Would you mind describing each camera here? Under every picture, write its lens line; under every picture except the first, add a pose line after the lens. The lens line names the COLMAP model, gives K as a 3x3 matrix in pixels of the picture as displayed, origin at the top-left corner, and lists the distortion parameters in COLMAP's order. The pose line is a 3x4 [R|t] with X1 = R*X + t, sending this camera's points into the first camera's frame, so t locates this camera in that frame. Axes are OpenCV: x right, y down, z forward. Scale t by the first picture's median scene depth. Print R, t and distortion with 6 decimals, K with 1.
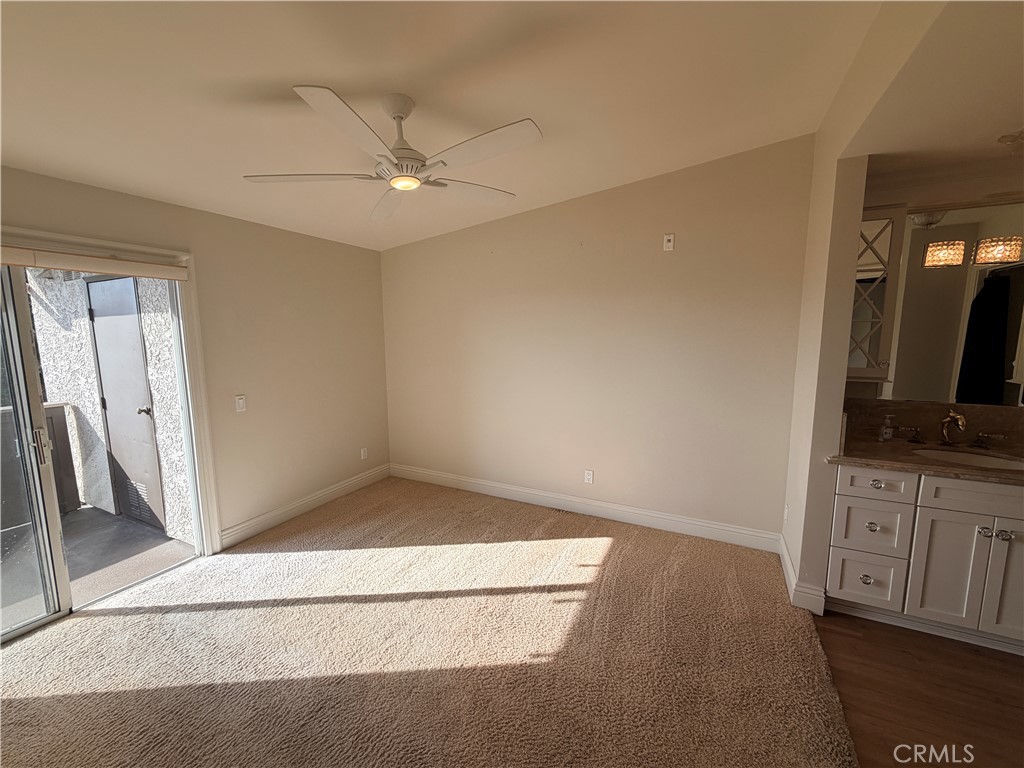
lens RADIAL K [[410.8, 0, 512.0], [0, 410.8, 384.0], [0, 0, 1]] dist [-0.001266, 0.000114]
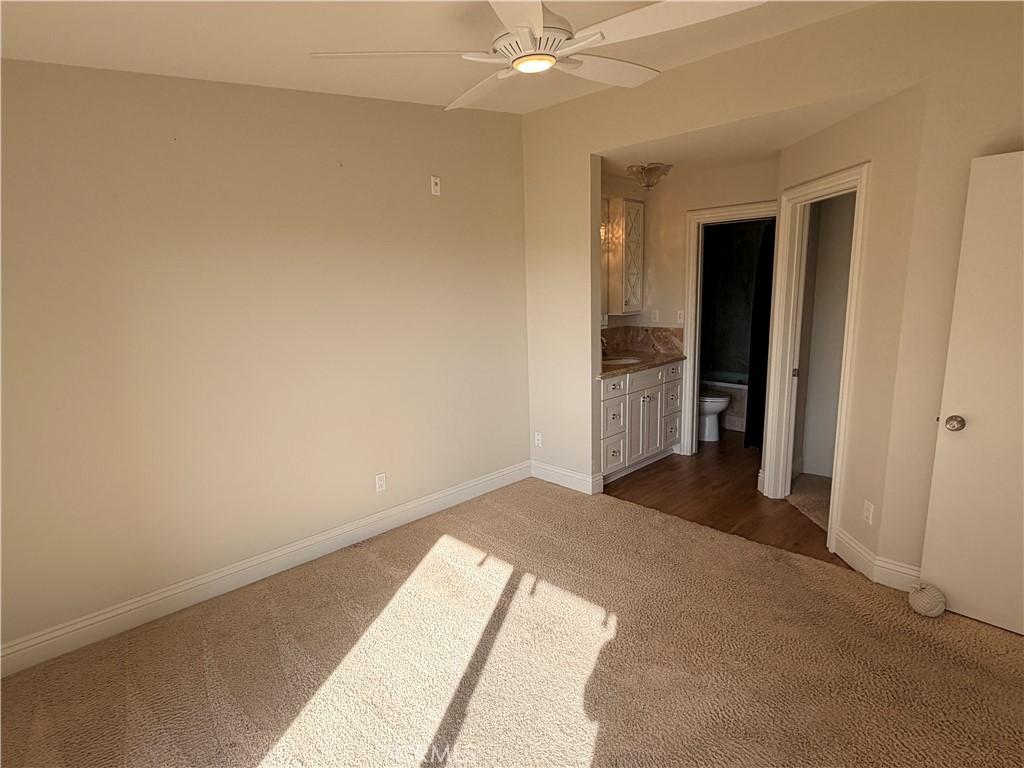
lens RADIAL K [[556.2, 0, 514.1], [0, 556.2, 387.2], [0, 0, 1]] dist [0.003500, 0.000627]
pose [[0.303432, -0.173367, 0.936949, -0.879605], [0.147262, 0.980027, 0.133647, -0.059839], [-0.941405, 0.097424, 0.322902, 0.560145]]
